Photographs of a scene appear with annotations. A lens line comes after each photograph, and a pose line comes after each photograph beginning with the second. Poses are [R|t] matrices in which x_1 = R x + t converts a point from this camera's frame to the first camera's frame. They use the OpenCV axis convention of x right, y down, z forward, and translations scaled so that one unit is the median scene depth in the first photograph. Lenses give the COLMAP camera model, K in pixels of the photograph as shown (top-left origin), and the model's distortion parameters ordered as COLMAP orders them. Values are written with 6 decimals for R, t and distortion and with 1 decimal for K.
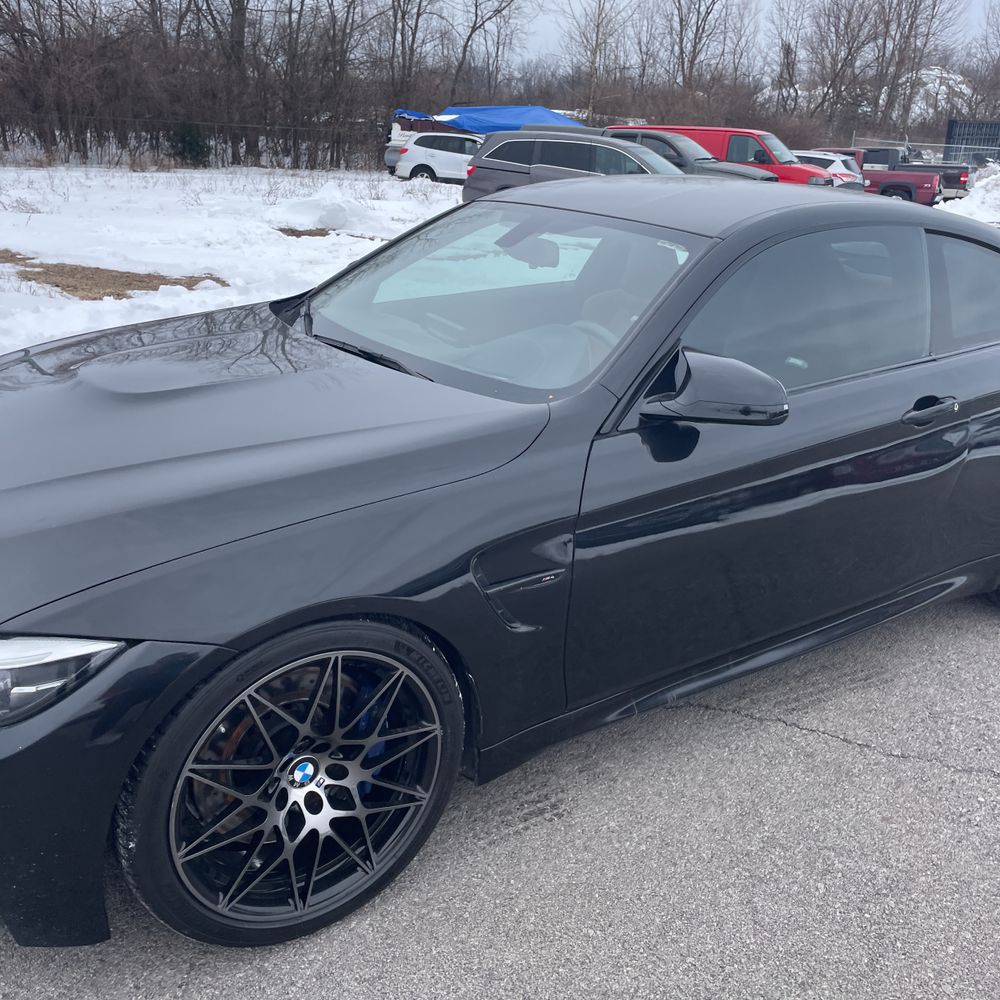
lens RADIAL K [[1013.2, 0, 500.0], [0, 1013.2, 500.0], [0, 0, 1]] dist [0.088367, -0.122174]
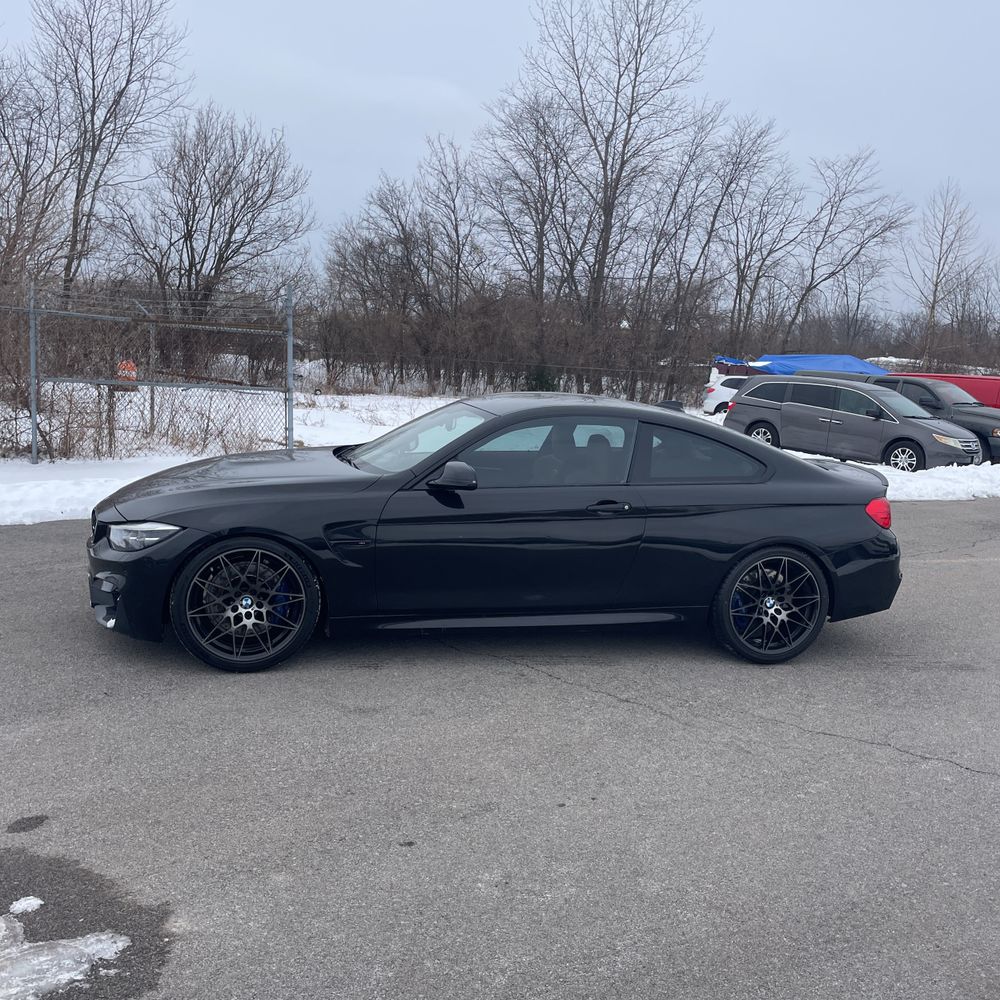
lens RADIAL K [[1013.2, 0, 500.0], [0, 1013.2, 500.0], [0, 0, 1]] dist [0.088367, -0.122174]
pose [[0.935633, 0.066204, -0.346711, 1.218343], [-0.141243, 0.970407, -0.195861, 0.417147], [0.323484, 0.232224, 0.917295, -1.132954]]
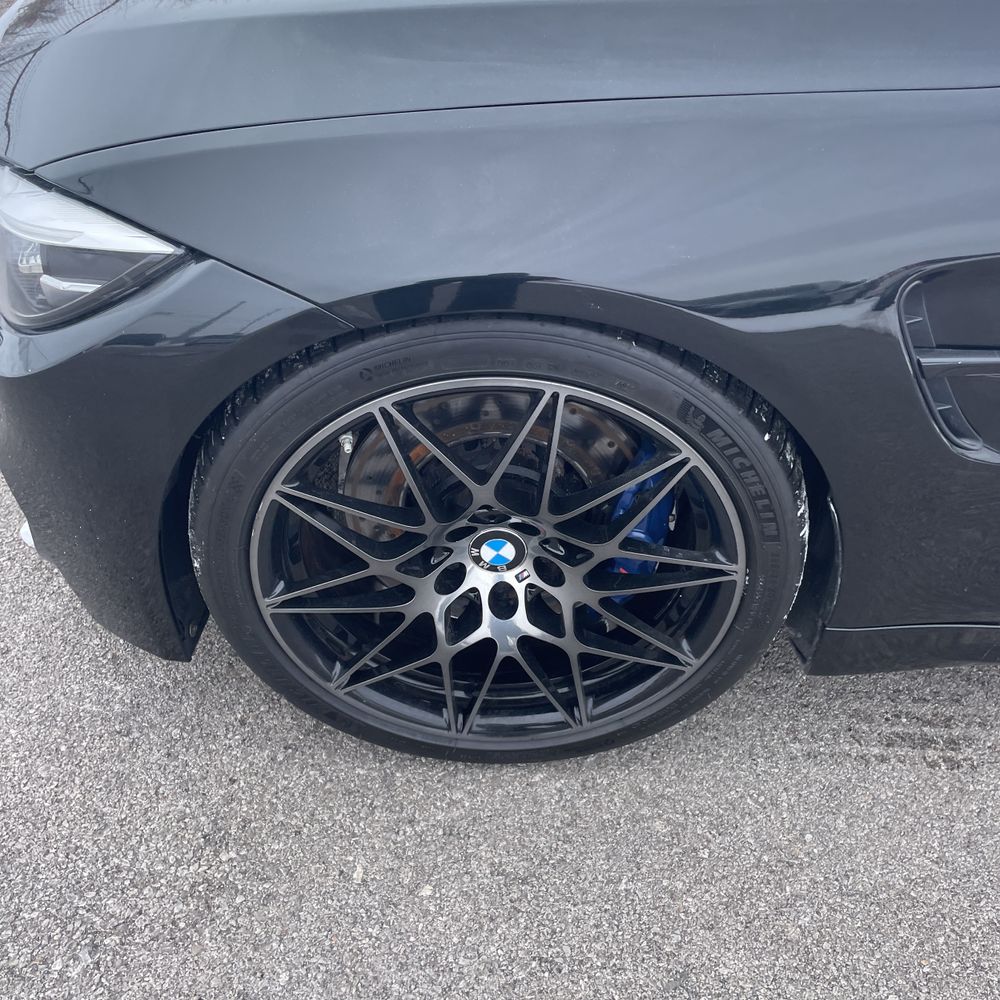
lens RADIAL K [[1001.1, 0, 509.8], [0, 1001.1, 512.5], [0, 0, 1]] dist [0.097264, -0.126616]
pose [[0.812236, 0.378359, -0.443979, 0.067483], [-0.207475, 0.898724, 0.386329, 0.013829], [0.545186, -0.221676, 0.808476, 0.517138]]
